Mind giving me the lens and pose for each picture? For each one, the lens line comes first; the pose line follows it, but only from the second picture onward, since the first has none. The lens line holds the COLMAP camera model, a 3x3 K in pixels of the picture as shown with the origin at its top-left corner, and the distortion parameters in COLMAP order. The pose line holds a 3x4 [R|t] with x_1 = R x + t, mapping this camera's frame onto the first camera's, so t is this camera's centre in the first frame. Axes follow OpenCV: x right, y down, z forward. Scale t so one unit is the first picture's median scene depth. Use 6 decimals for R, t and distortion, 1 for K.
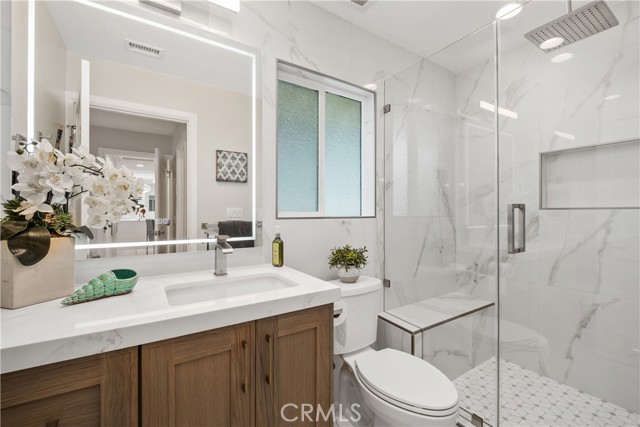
lens RADIAL K [[276.9, 0, 324.0], [0, 276.9, 212.3], [0, 0, 1]] dist [0.004940, -0.005740]
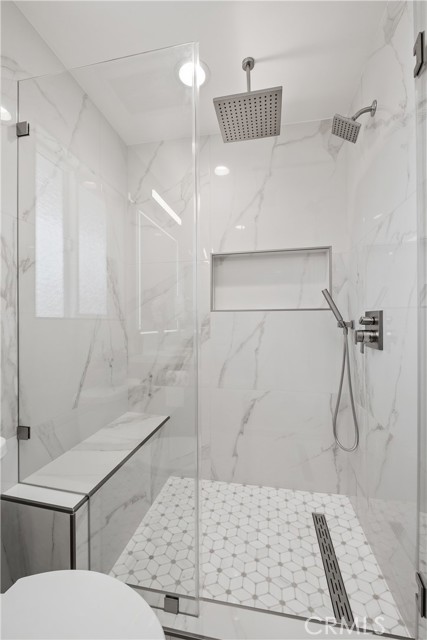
lens RADIAL K [[276.9, 0, 216.3], [0, 276.9, 321.7], [0, 0, 1]] dist [0.004940, -0.005740]
pose [[0.700522, -0.002272, 0.713627, 0.093962], [0.003965, 0.999992, -0.000709, 0.026046], [-0.713620, 0.003326, 0.700525, 0.299674]]
